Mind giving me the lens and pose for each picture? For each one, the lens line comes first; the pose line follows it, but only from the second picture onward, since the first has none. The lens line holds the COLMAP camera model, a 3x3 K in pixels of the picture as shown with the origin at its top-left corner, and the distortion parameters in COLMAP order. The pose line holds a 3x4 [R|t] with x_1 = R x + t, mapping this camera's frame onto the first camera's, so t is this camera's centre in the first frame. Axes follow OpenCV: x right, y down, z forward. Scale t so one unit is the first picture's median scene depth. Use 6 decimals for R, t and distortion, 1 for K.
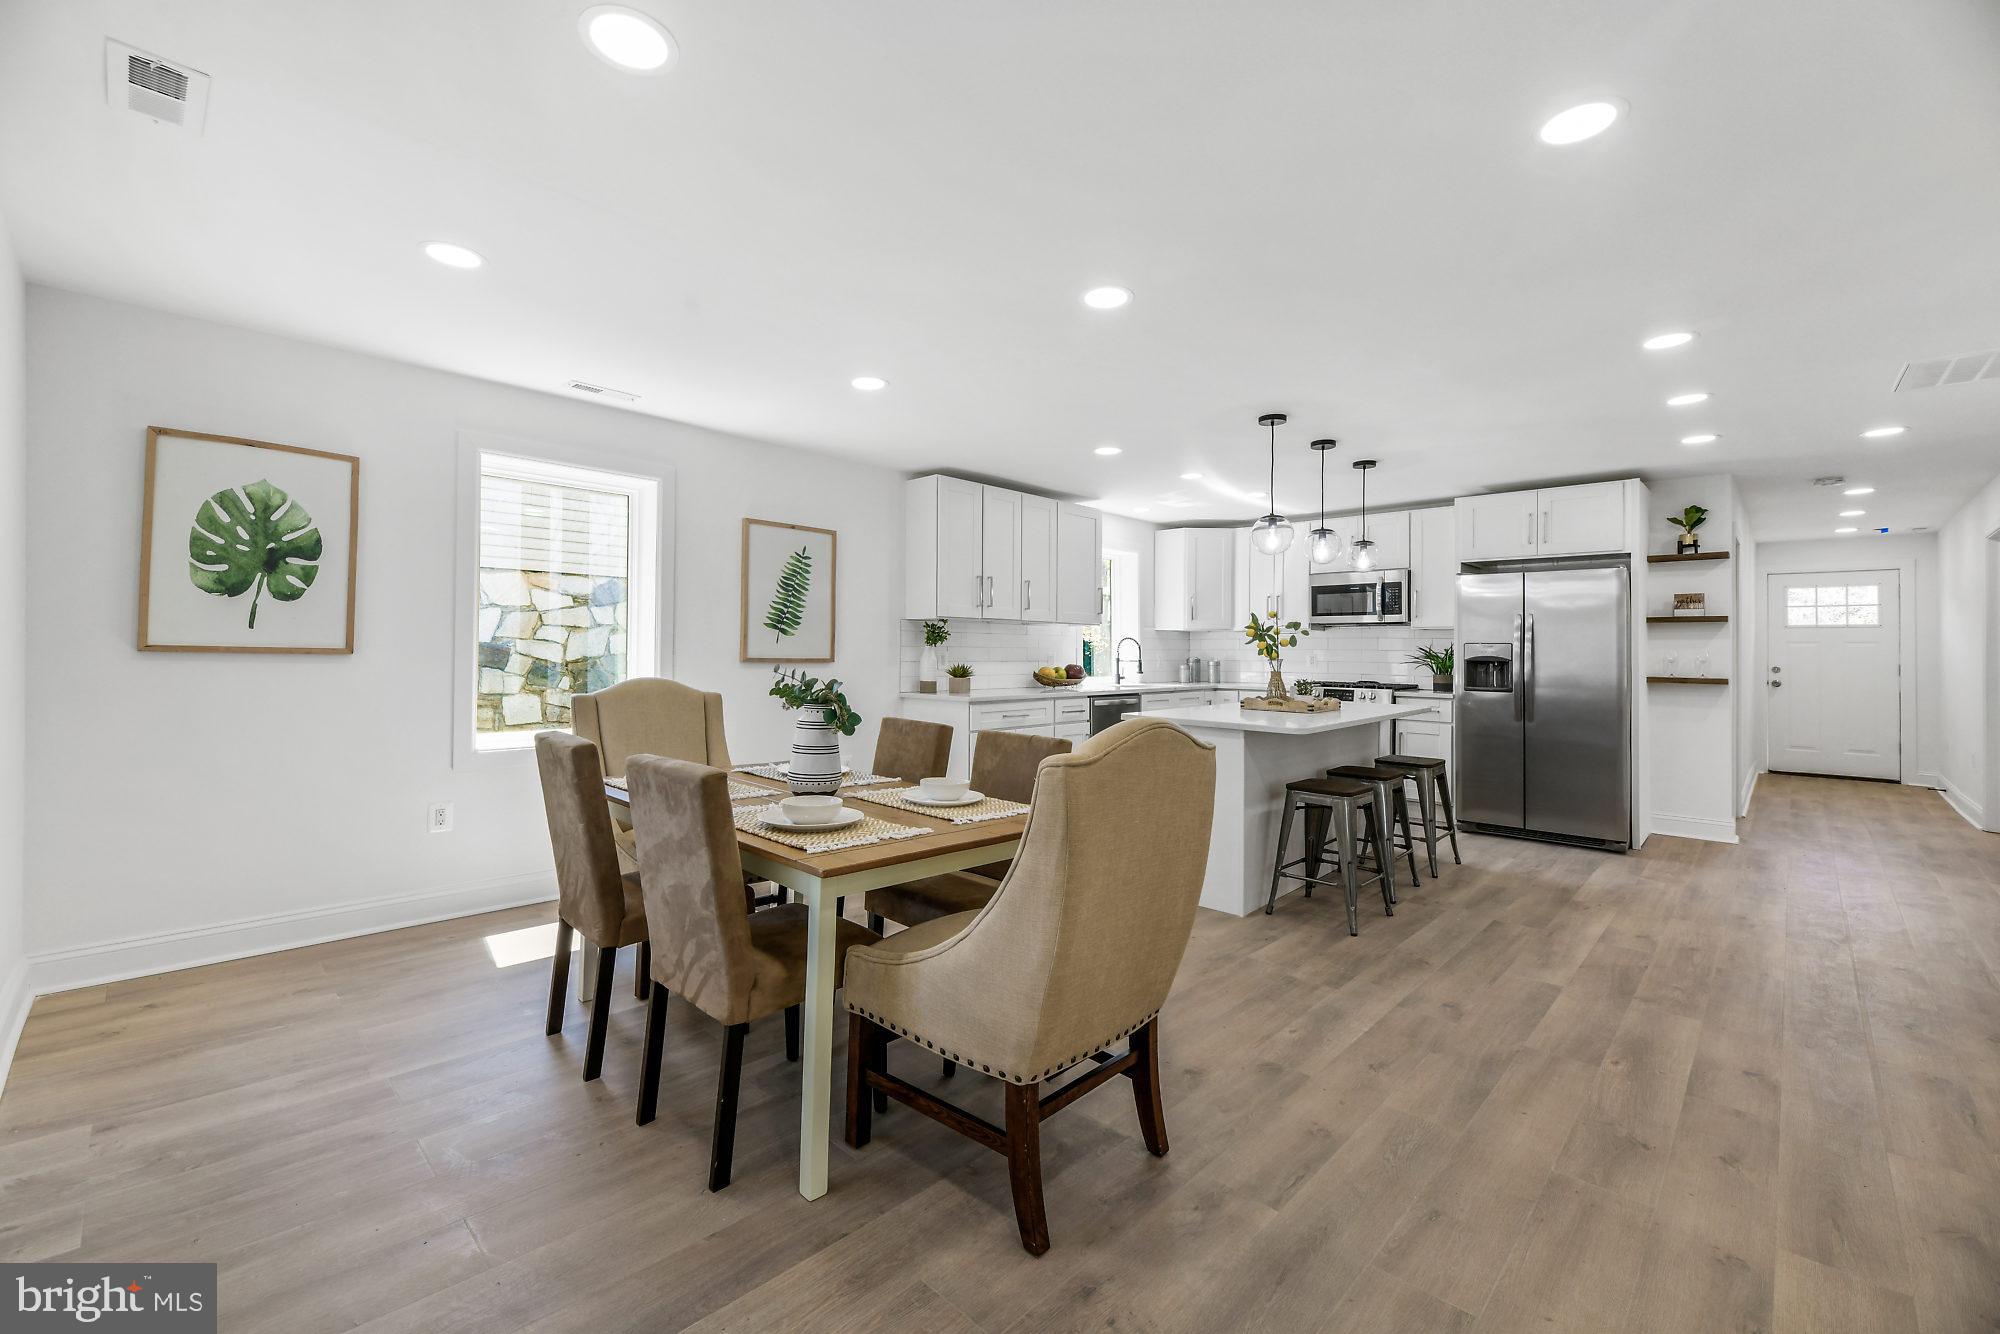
lens RADIAL K [[807.7, 0, 990.1], [0, 807.7, 641.2], [0, 0, 1]] dist [0.001303, -0.001743]
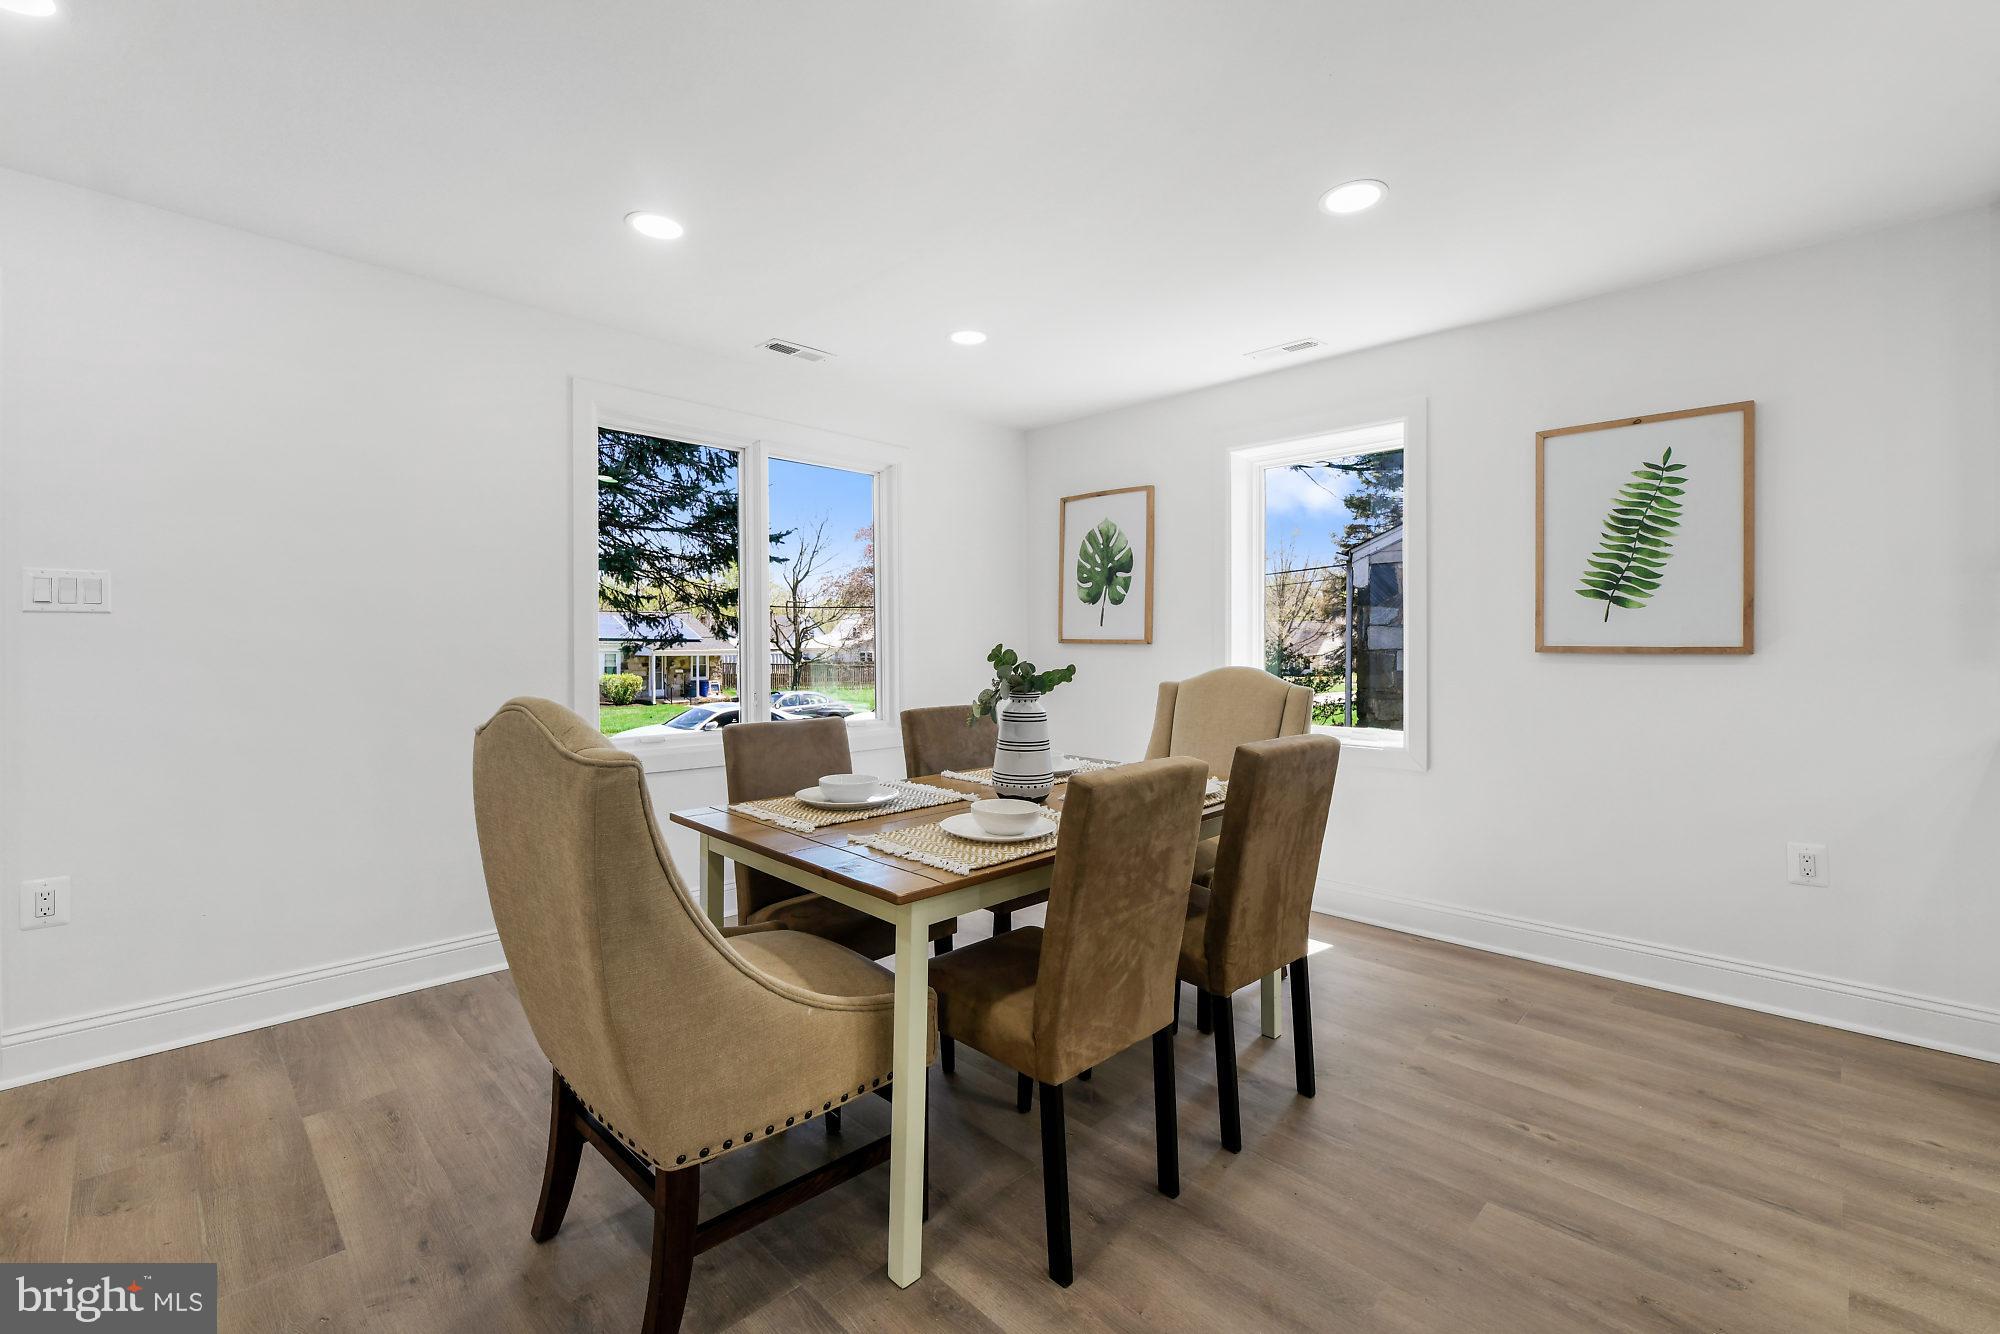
lens RADIAL K [[860.3, 0, 1001.2], [0, 860.3, 645.4], [0, 0, 1]] dist [-0.004712, -0.000381]
pose [[-0.007177, -0.011884, -0.999904, 0.347478], [0.013089, 0.999843, -0.011977, 0.020164], [0.999889, -0.013173, -0.007020, 0.497461]]
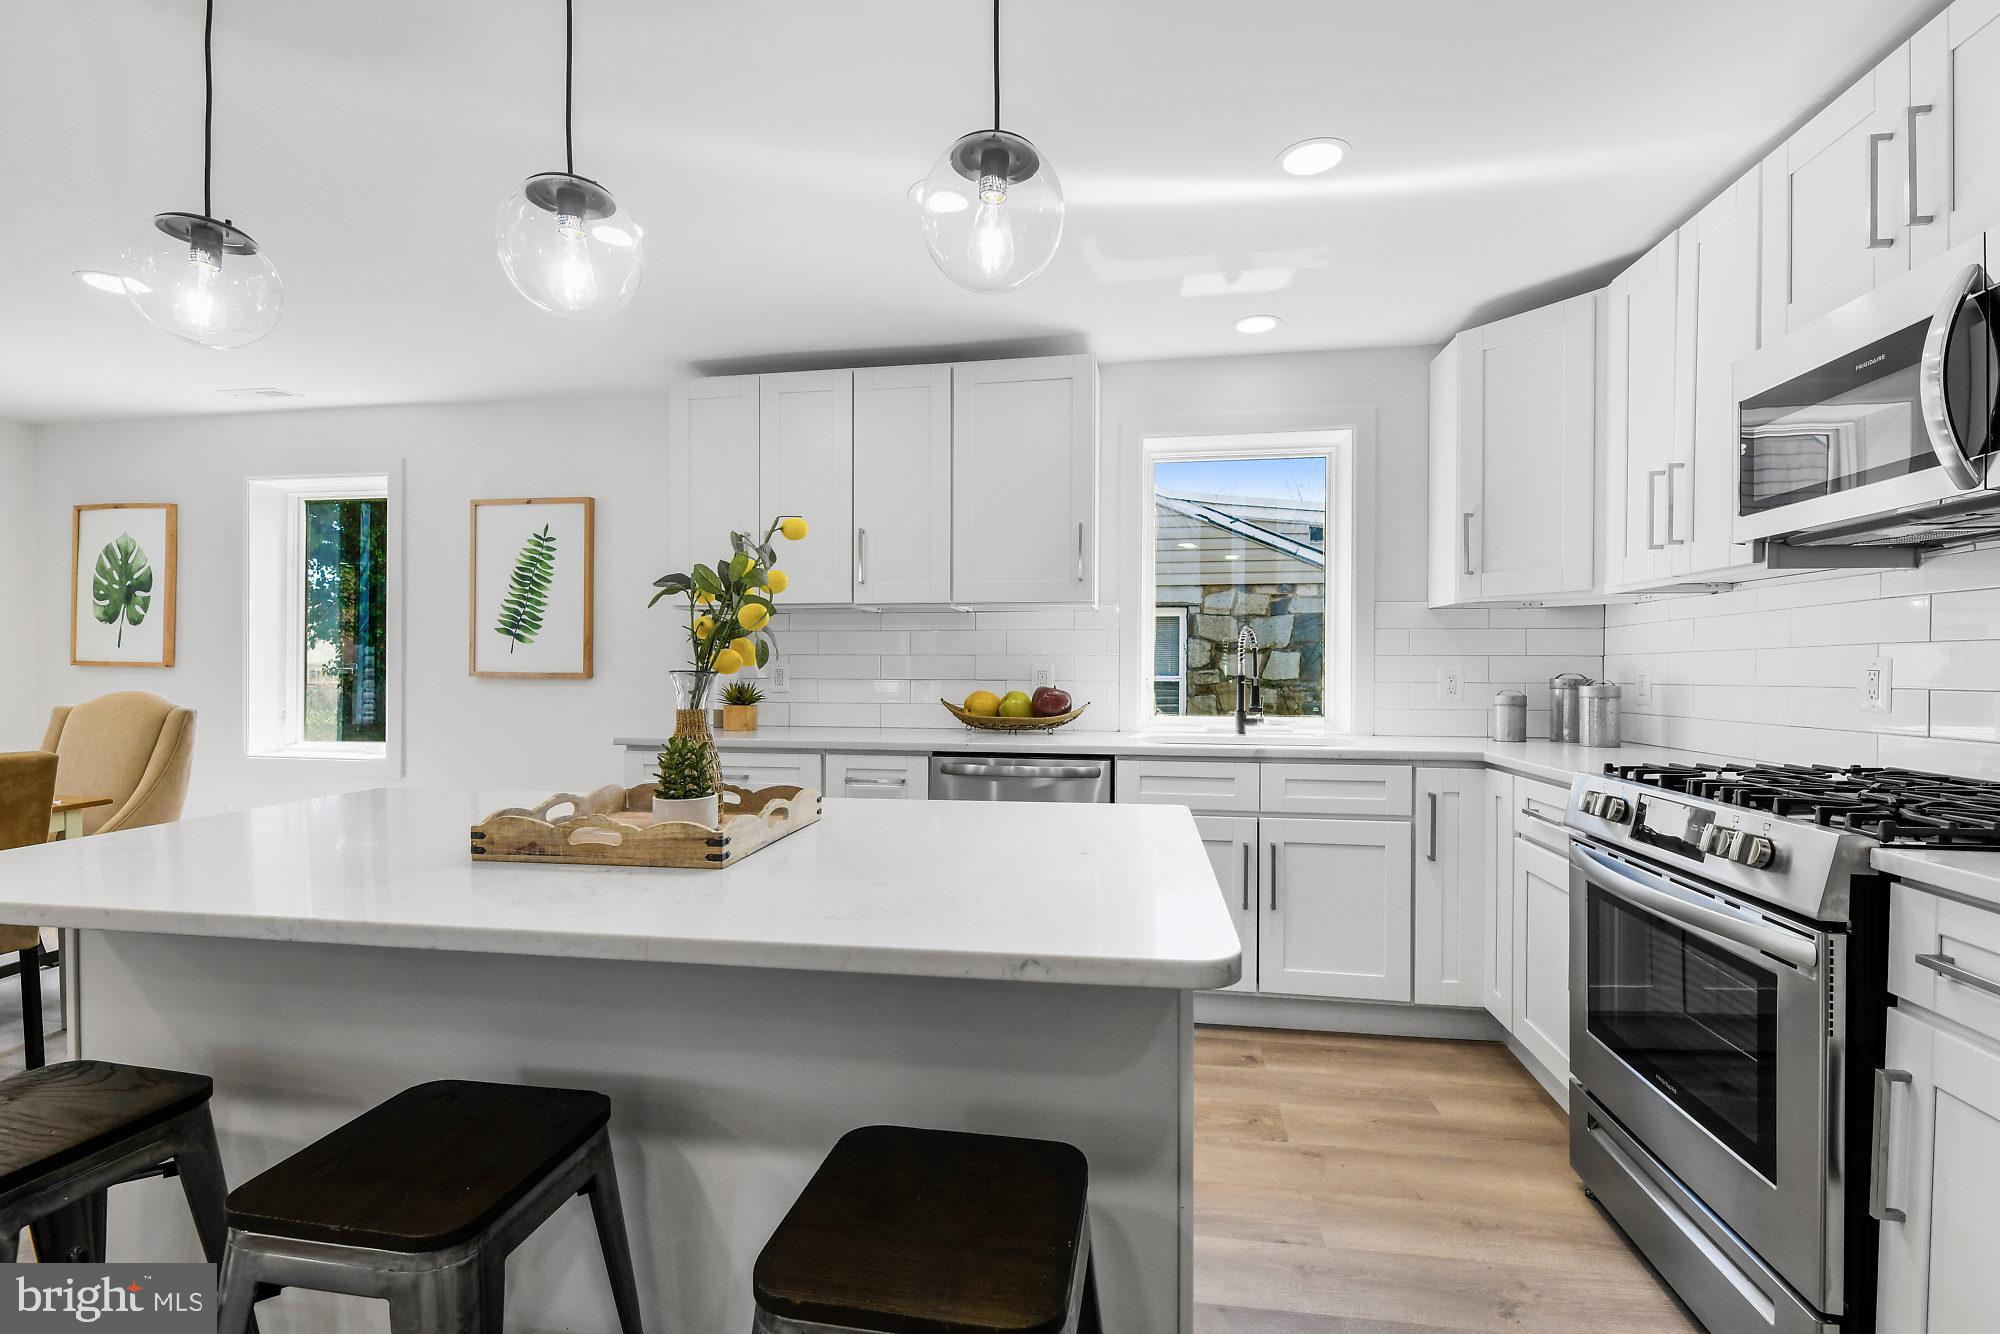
lens RADIAL K [[873.9, 0, 1010.7], [0, 873.9, 685.9], [0, 0, 1]] dist [-0.003850, -0.001403]
pose [[0.566437, 0.010282, -0.824041, 0.644859], [0.010551, 0.999750, 0.019727, 0.020723], [0.824037, -0.019868, 0.566187, 0.830640]]
